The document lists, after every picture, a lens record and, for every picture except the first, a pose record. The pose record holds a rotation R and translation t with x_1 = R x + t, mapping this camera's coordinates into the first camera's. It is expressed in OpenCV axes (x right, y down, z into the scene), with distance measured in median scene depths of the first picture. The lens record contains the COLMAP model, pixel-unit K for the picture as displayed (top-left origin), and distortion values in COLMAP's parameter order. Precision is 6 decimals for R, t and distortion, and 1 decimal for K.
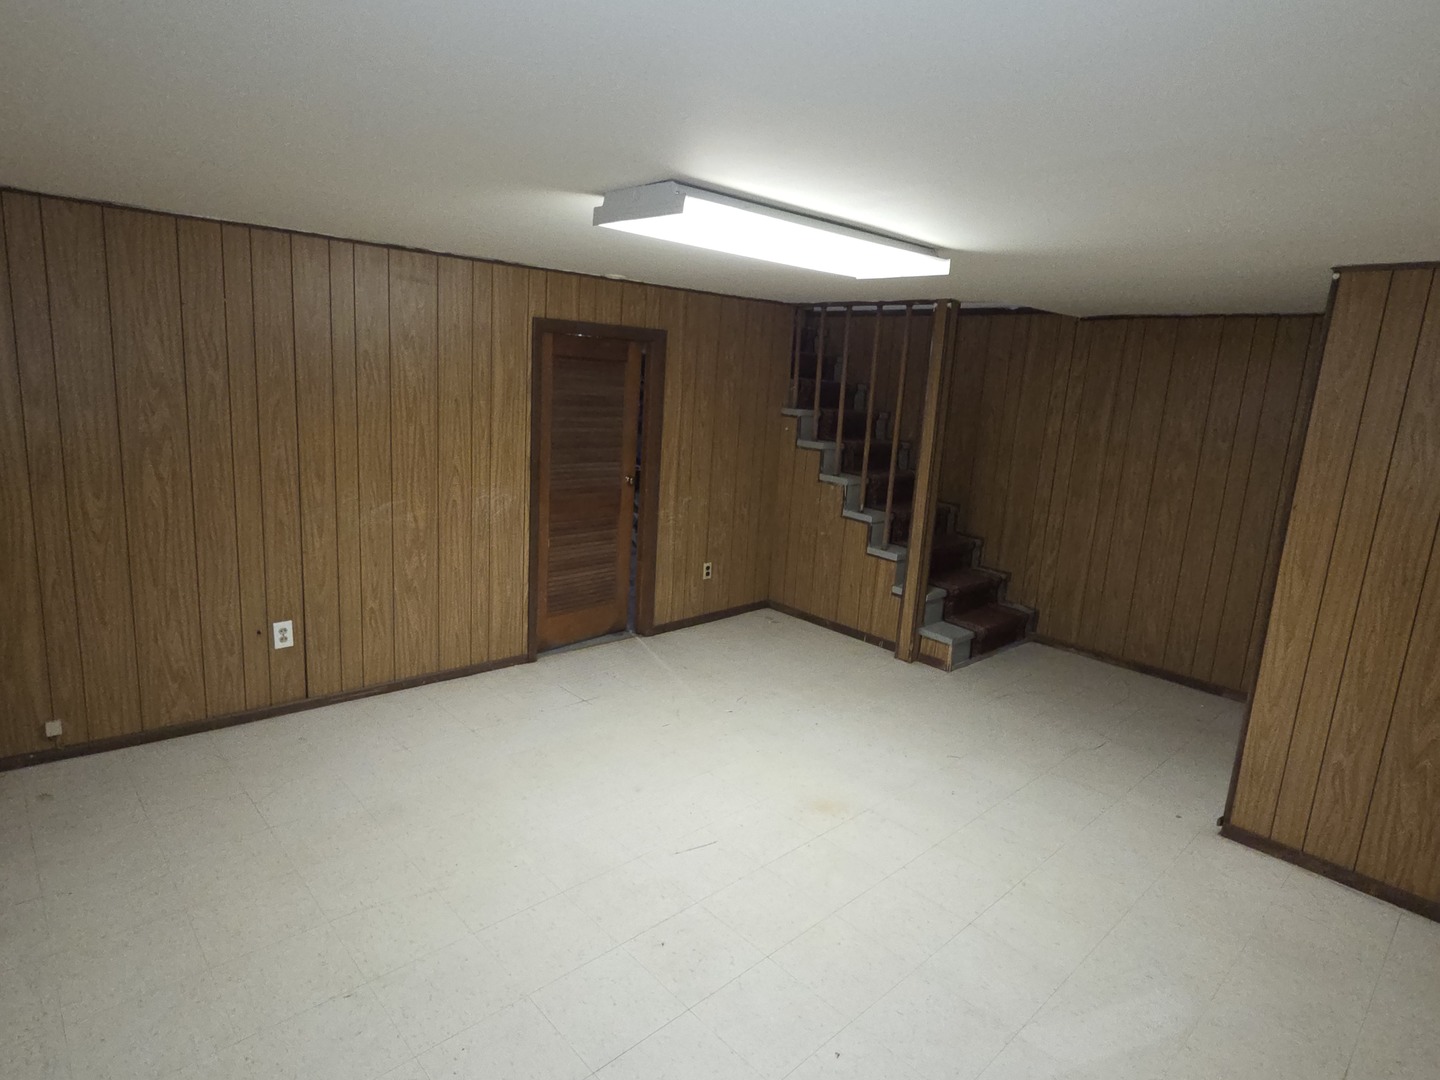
lens RADIAL K [[806.3, 0, 709.5], [0, 806.3, 537.9], [0, 0, 1]] dist [0.005155, 0.001192]
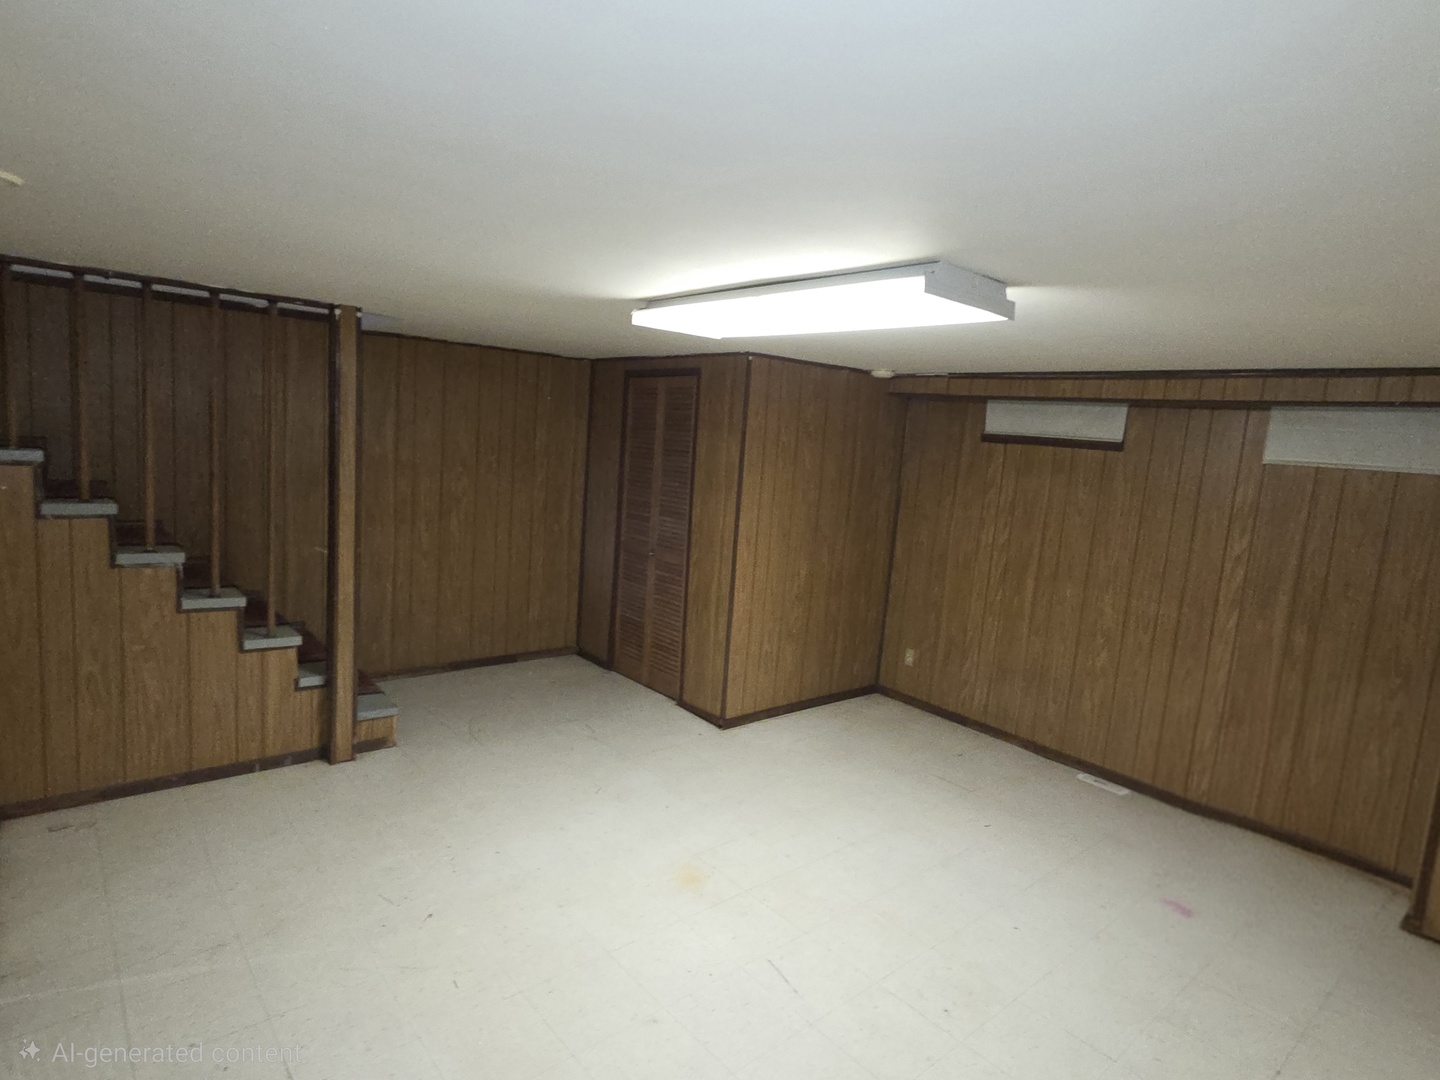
lens RADIAL K [[806.3, 0, 713.6], [0, 806.3, 538.7], [0, 0, 1]] dist [0.005155, 0.001192]
pose [[0.044199, -0.187958, 0.981182, -0.466570], [0.137746, 0.973908, 0.180359, -0.149147], [-0.989481, 0.127182, 0.068936, 0.555611]]
